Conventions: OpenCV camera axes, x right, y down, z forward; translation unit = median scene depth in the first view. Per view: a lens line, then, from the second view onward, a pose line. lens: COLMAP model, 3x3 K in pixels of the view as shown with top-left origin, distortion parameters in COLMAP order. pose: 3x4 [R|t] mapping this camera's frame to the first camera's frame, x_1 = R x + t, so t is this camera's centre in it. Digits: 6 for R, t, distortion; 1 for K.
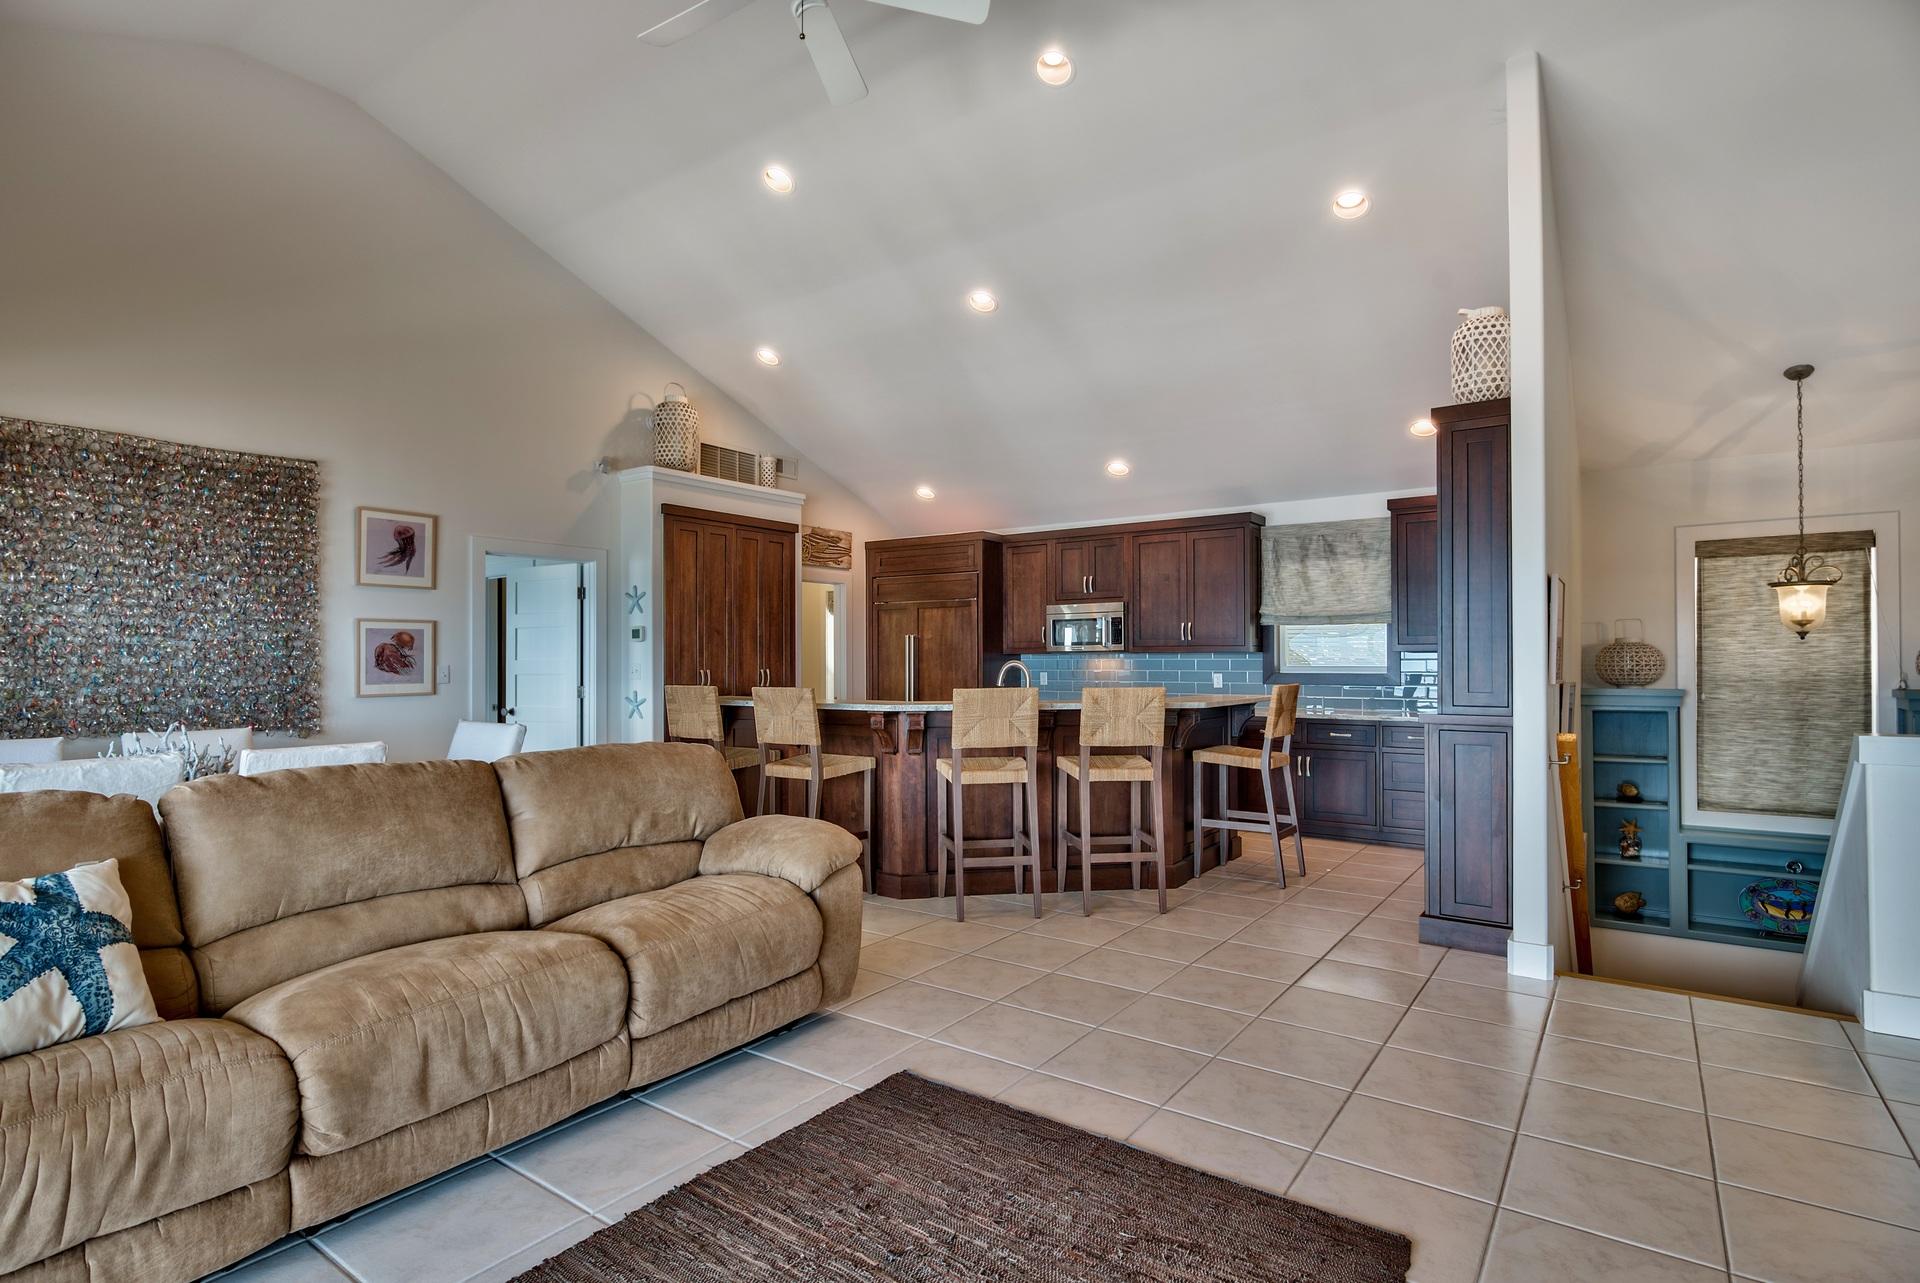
lens RADIAL K [[953.5, 0, 998.2], [0, 953.5, 651.0], [0, 0, 1]] dist [-0.000999, -0.000080]
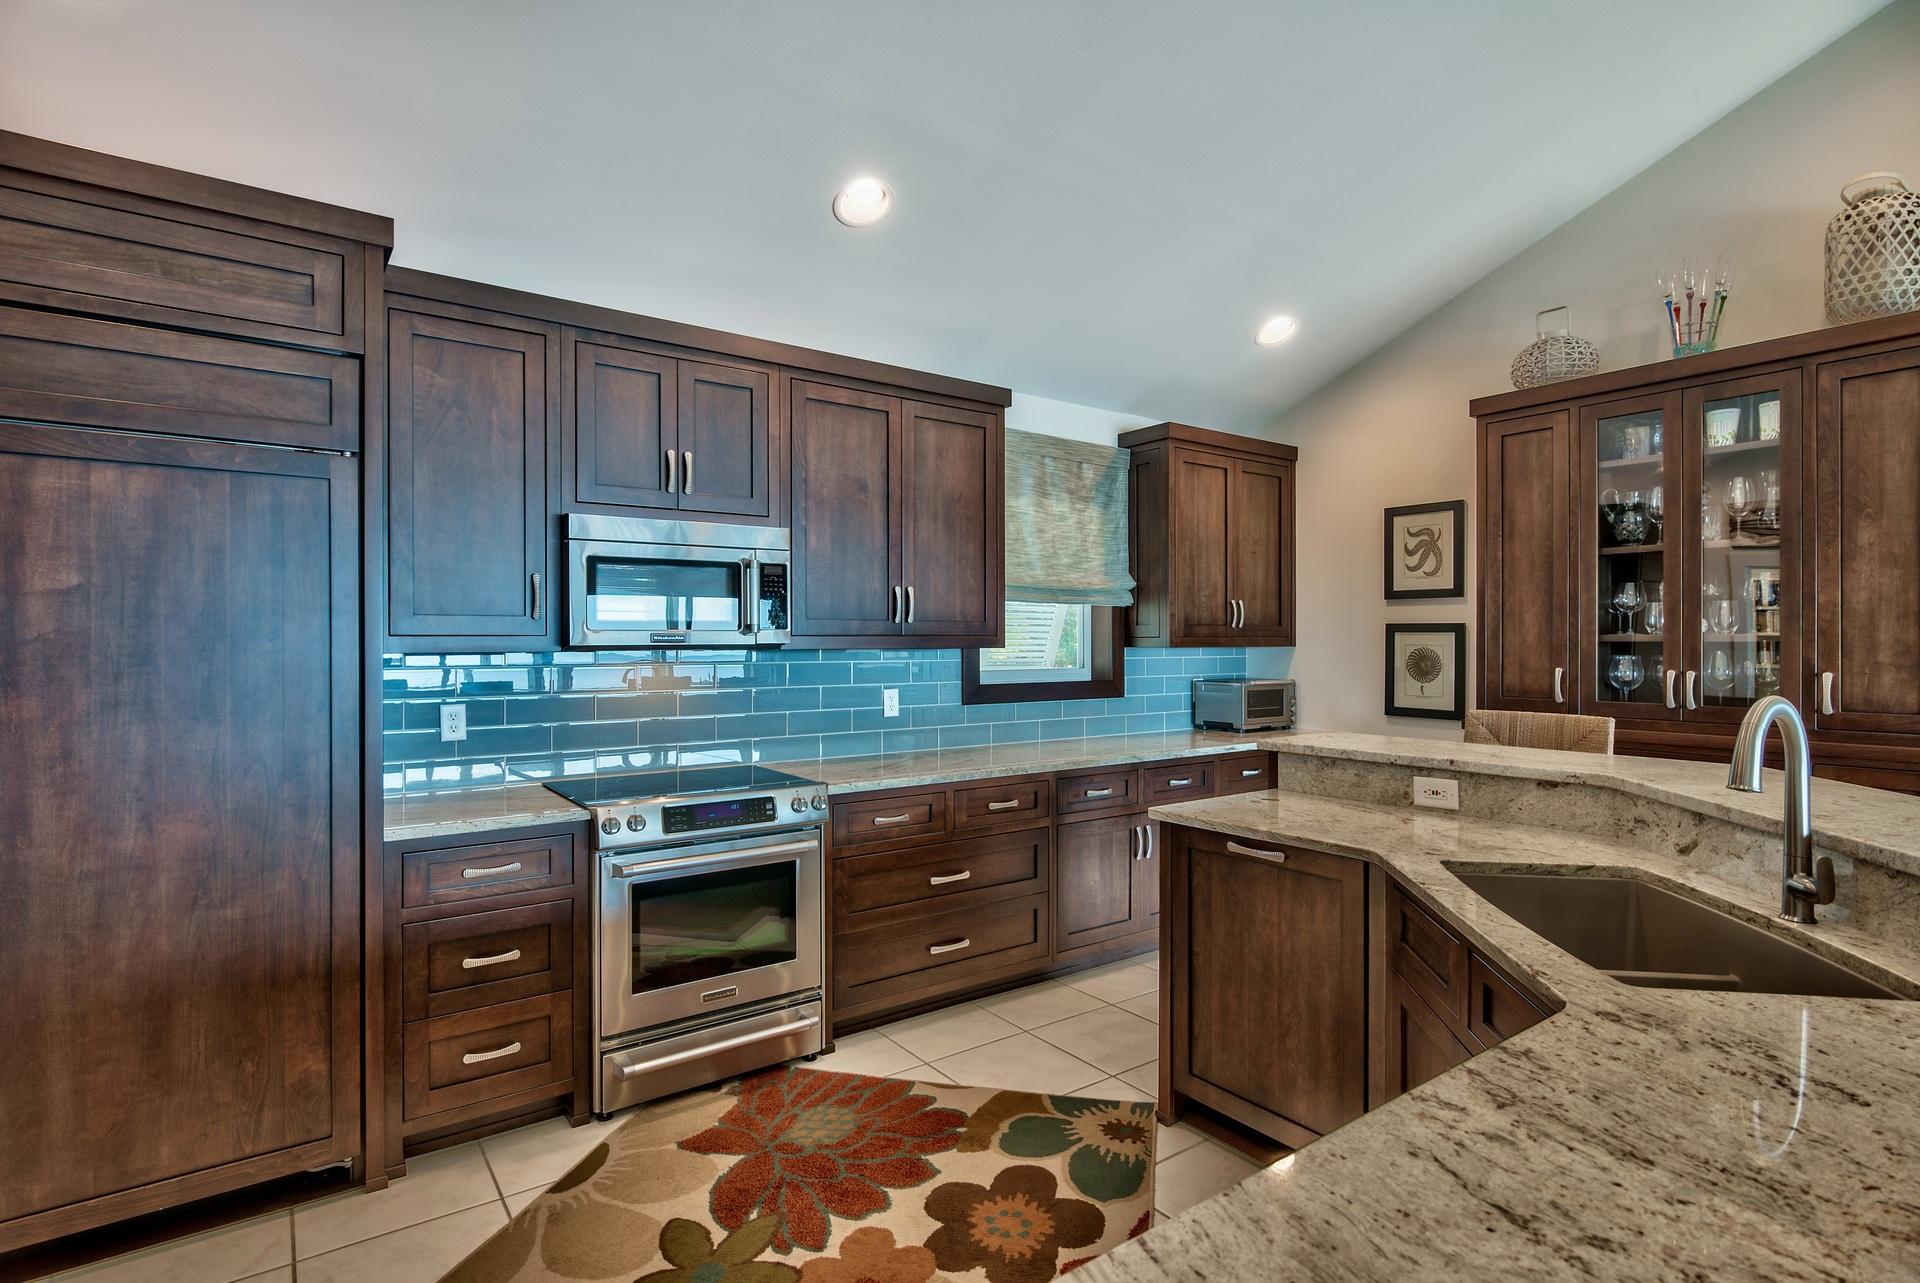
lens RADIAL K [[950.1, 0, 967.2], [0, 950.1, 634.7], [0, 0, 1]] dist [-0.000086, -0.000191]
pose [[0.342892, 0.006002, 0.939356, -0.300706], [-0.011085, 0.999936, -0.002343, -0.005996], [-0.939309, -0.009609, 0.342937, 1.010643]]
